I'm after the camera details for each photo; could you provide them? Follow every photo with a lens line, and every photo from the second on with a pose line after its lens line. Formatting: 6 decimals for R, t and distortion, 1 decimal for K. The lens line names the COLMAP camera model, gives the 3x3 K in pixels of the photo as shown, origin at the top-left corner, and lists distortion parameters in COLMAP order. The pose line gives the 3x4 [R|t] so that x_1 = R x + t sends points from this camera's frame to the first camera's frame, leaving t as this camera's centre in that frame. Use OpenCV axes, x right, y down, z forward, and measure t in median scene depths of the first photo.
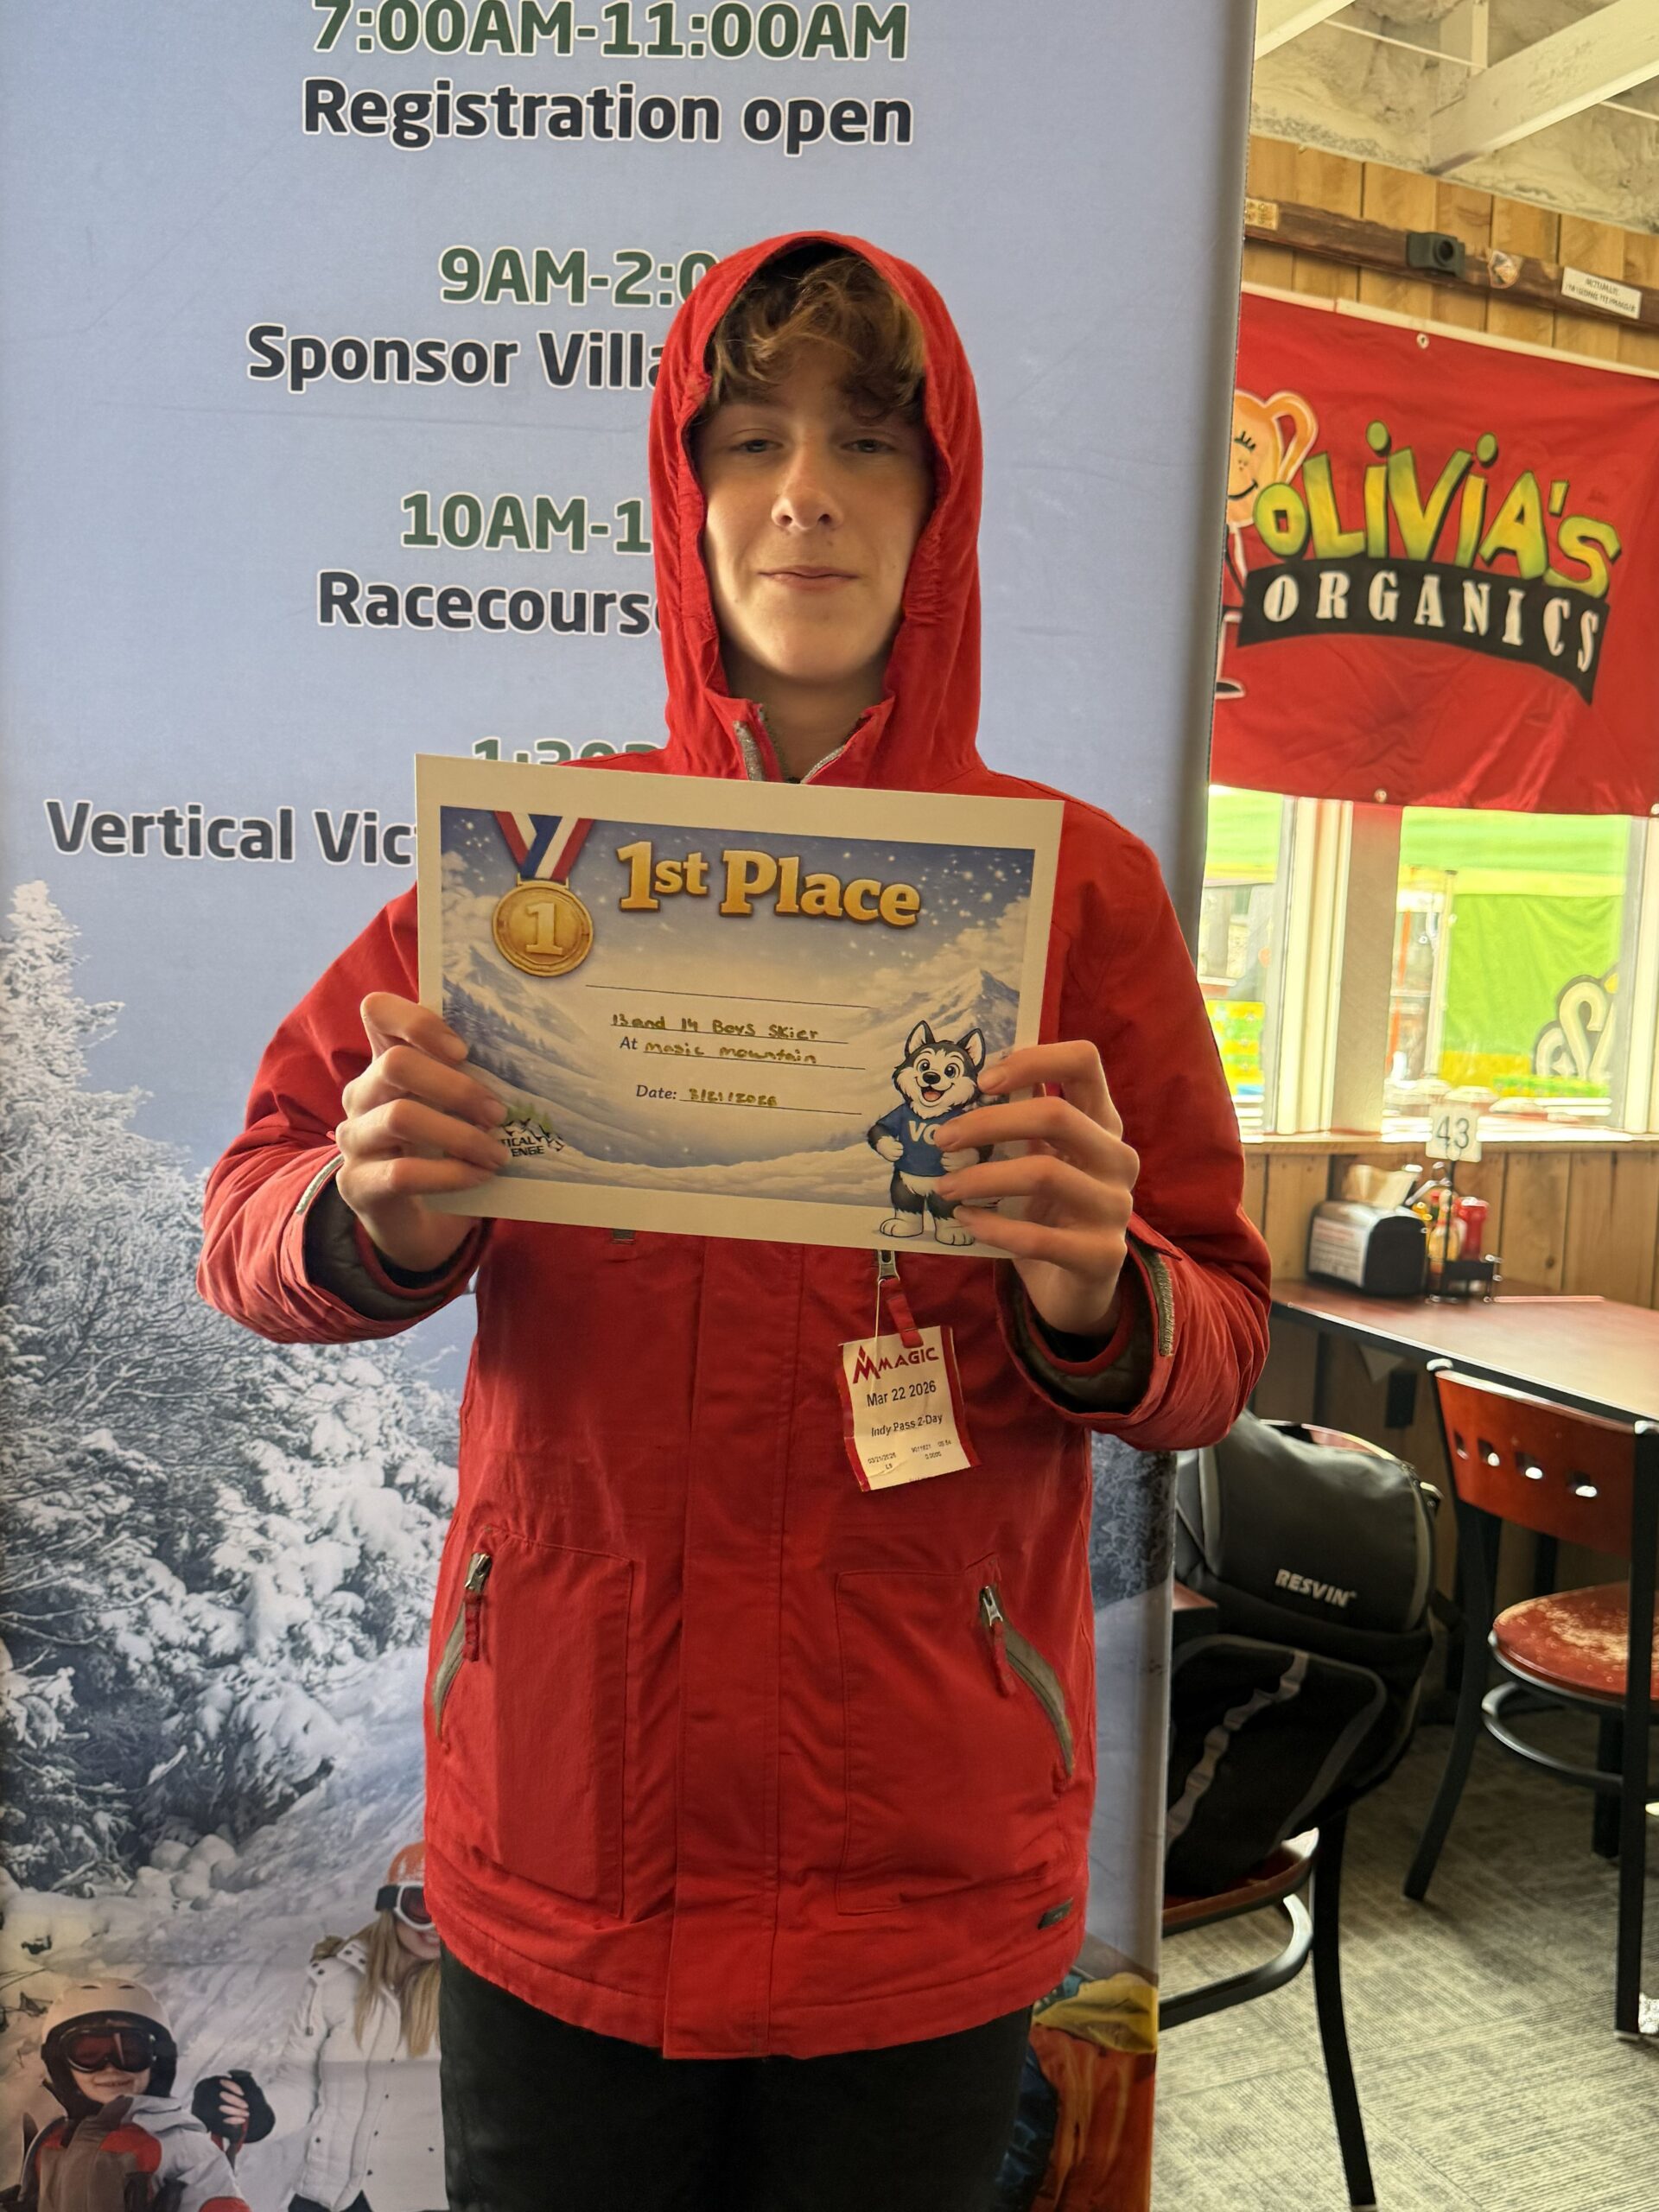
lens RADIAL K [[1987.4, 0, 840.1], [0, 1987.4, 1111.8], [0, 0, 1]] dist [0.095703, -0.189198]
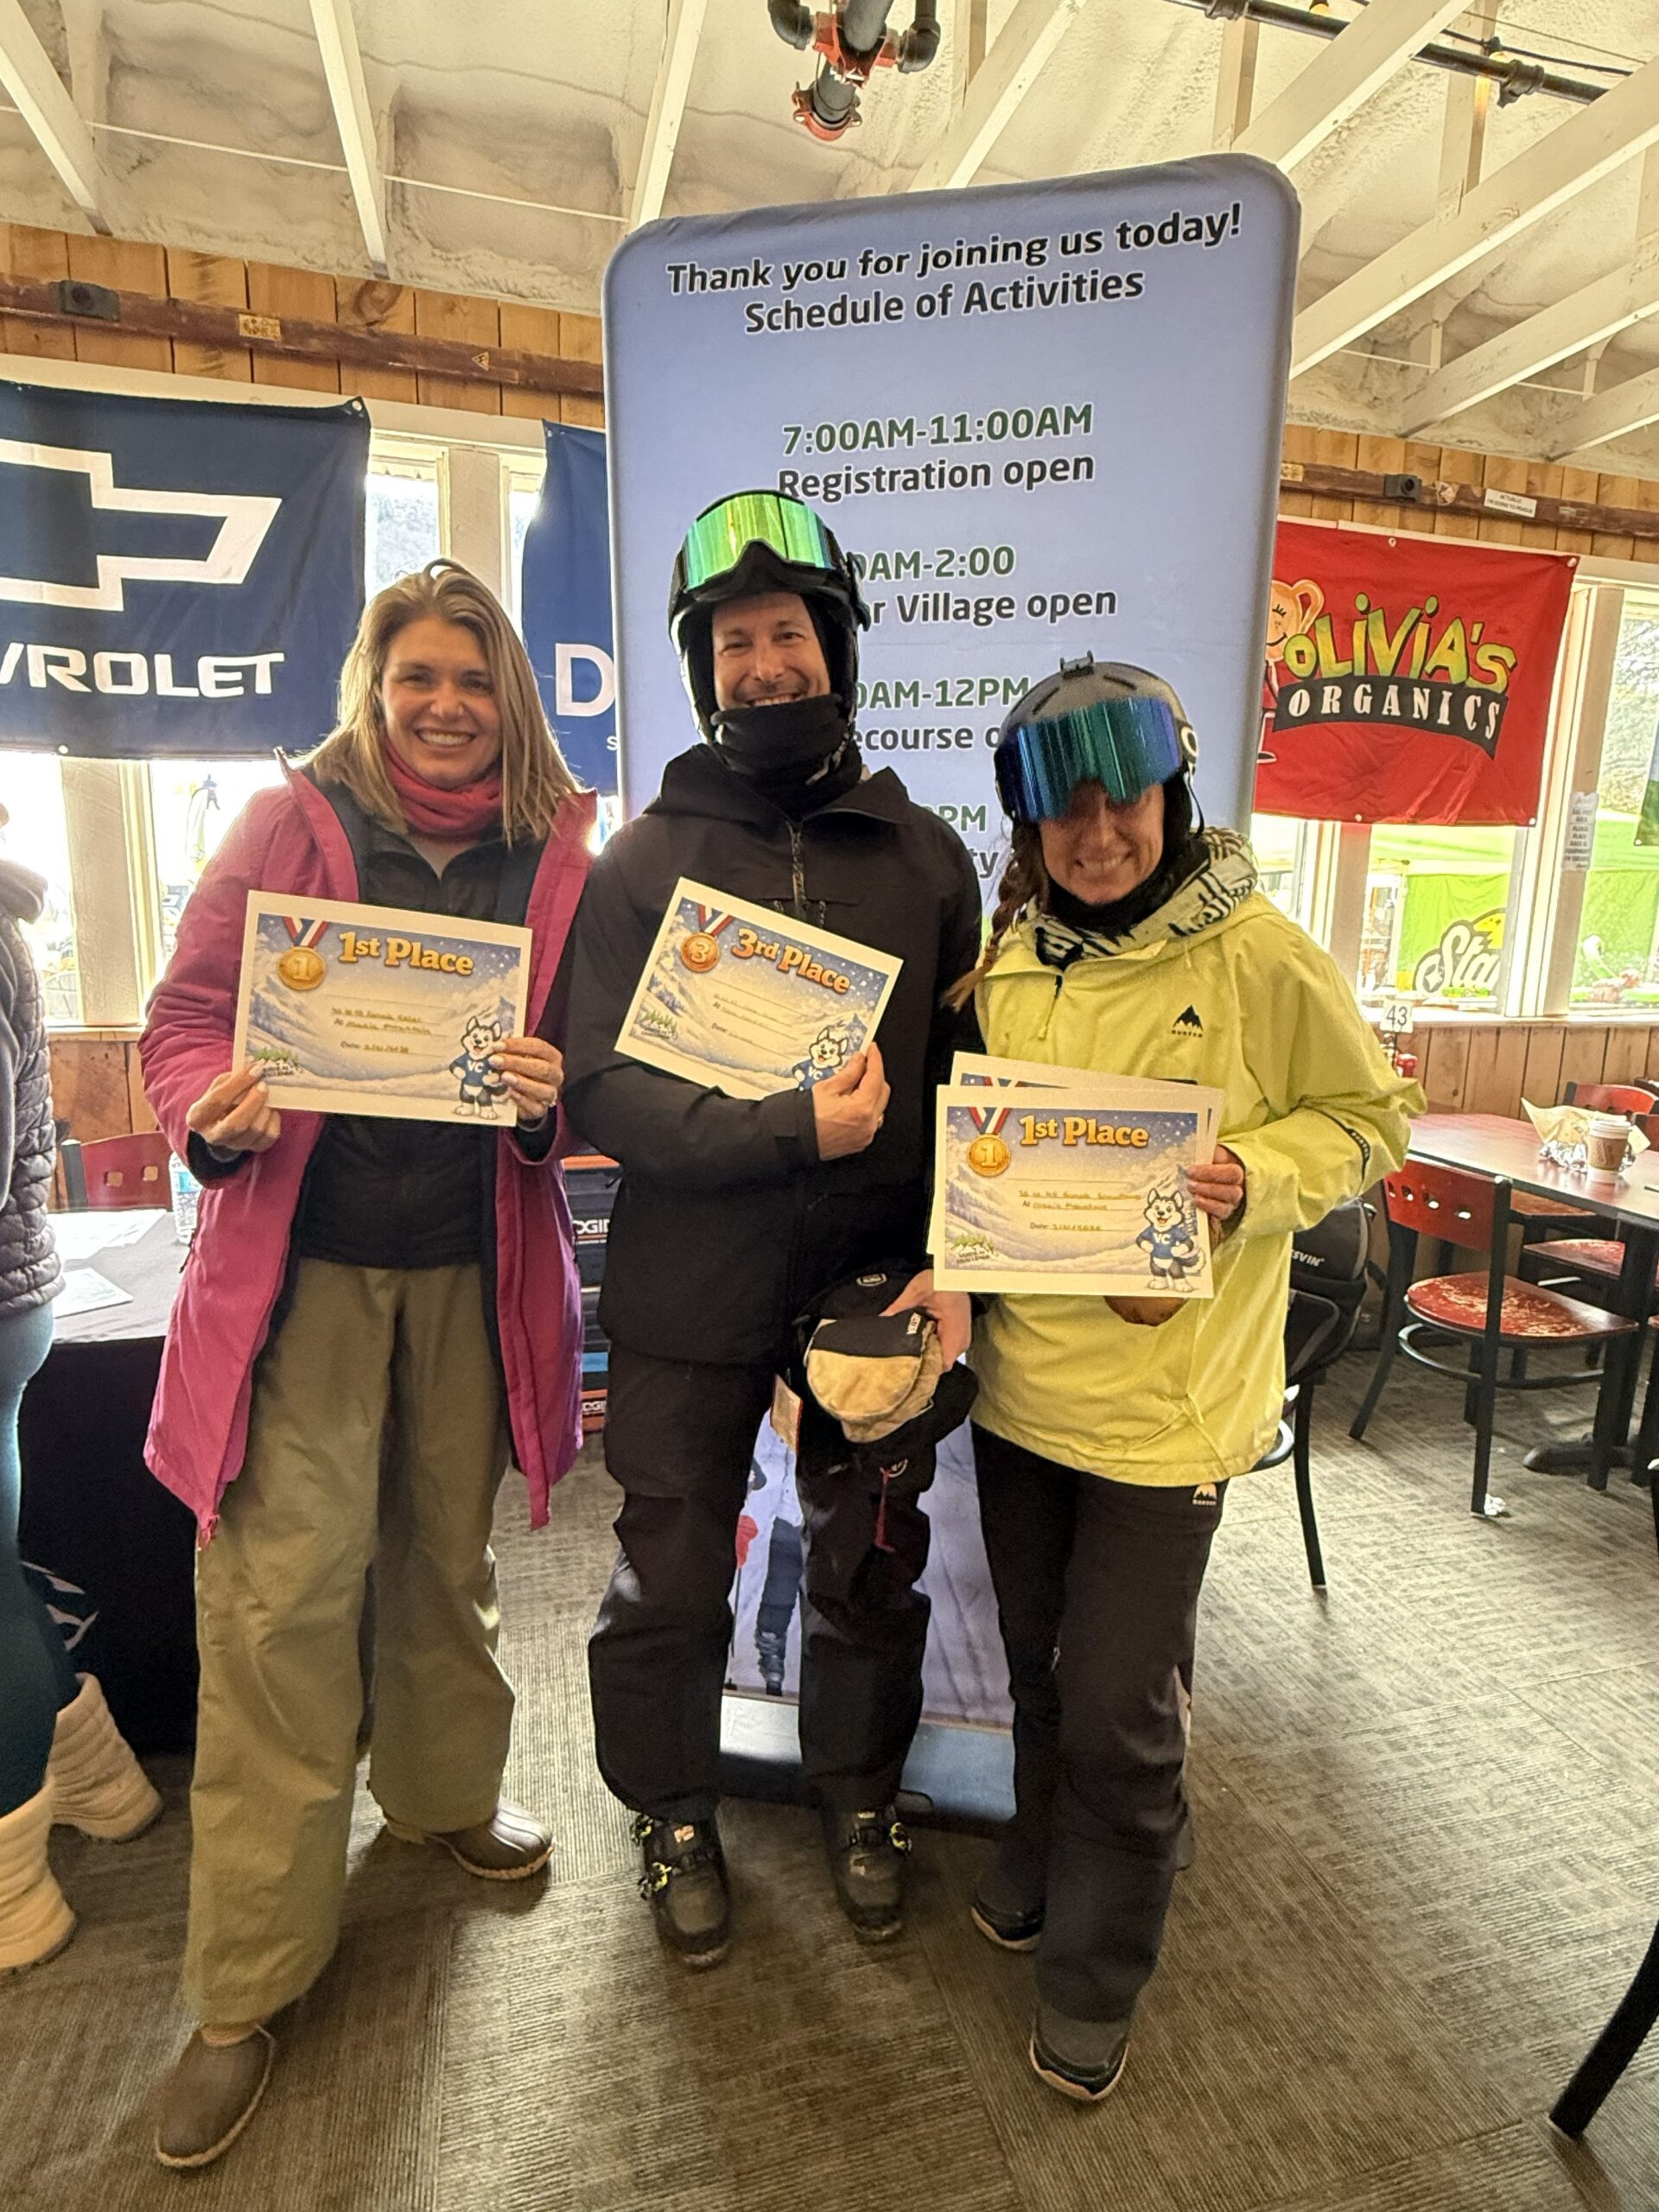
lens RADIAL K [[1140.2, 0, 825.0], [0, 1140.2, 1103.1], [0, 0, 1]] dist [0.003021, -0.003631]
pose [[0.985153, 0.009325, -0.171428, -0.022199], [0.004090, 0.996966, 0.077731, 0.017603], [0.171633, -0.077278, 0.982125, -0.133269]]
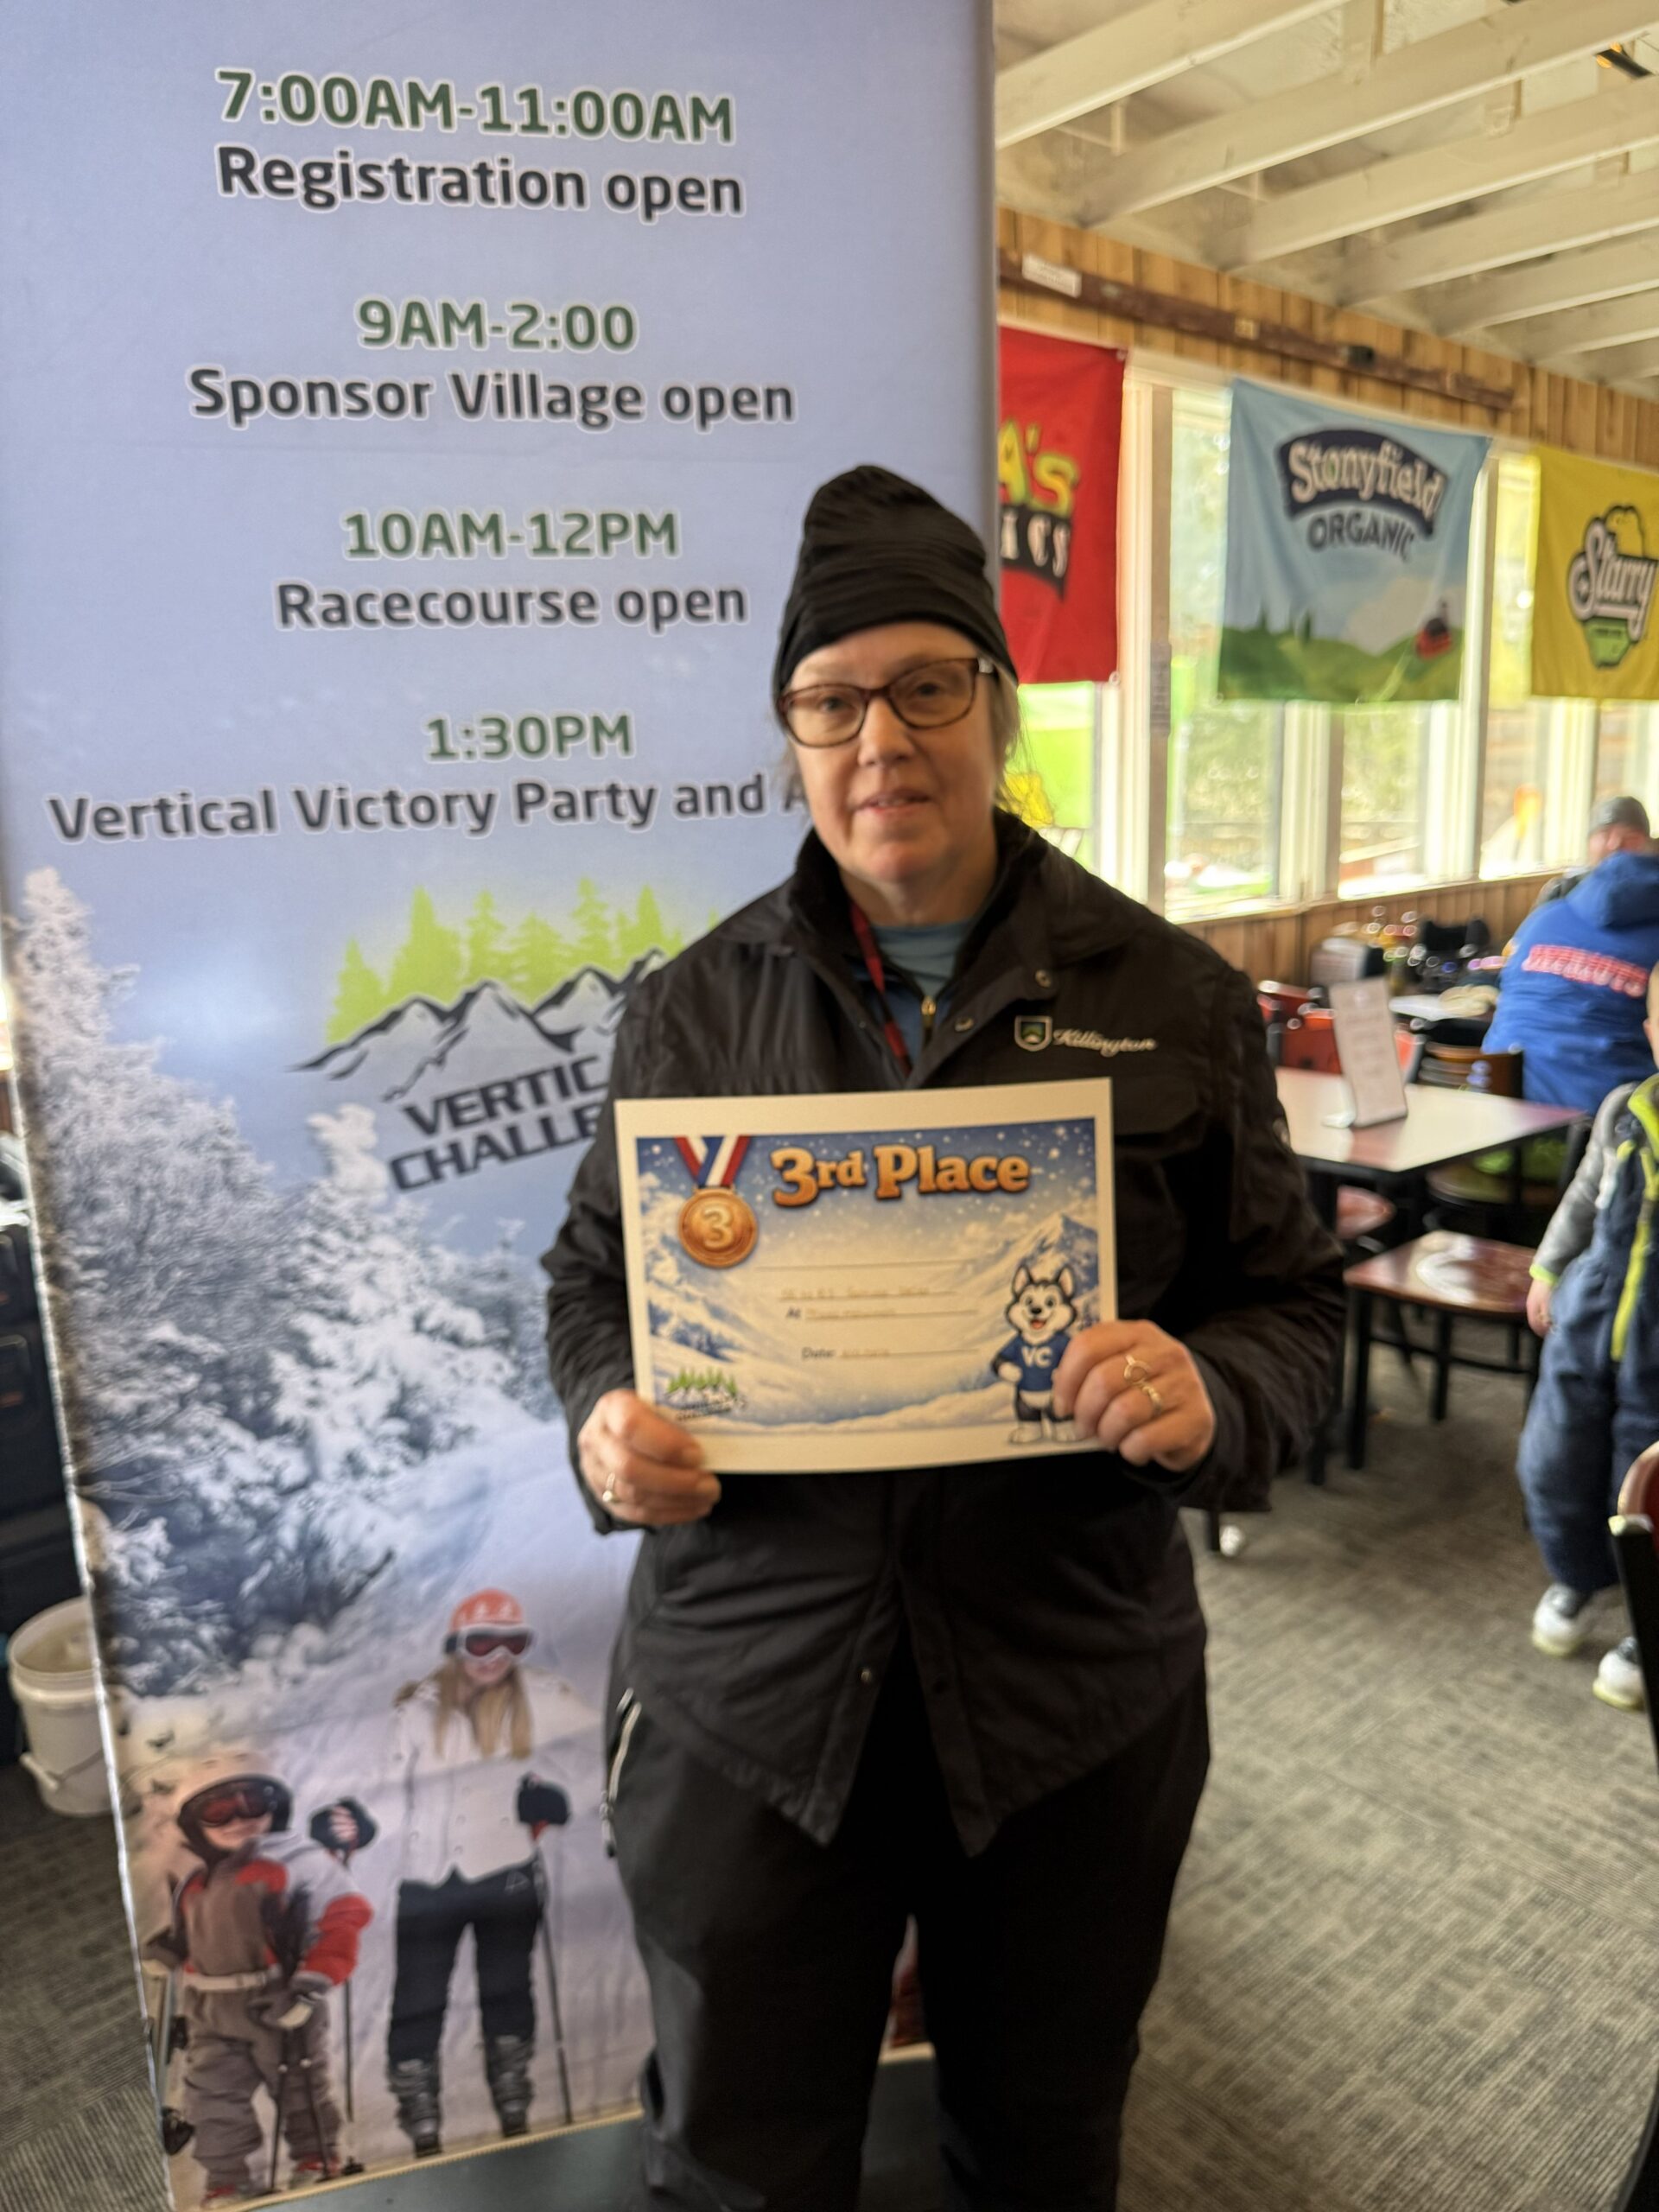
lens RADIAL K [[1617.1, 0, 845.9], [0, 1617.1, 1100.0], [0, 0, 1]] dist [-0.009731, -0.006618]
pose [[0.958663, -0.122184, 0.256974, -0.211546], [0.093916, 0.988372, 0.119584, -0.050786], [-0.268597, -0.090507, 0.958991, -0.018134]]
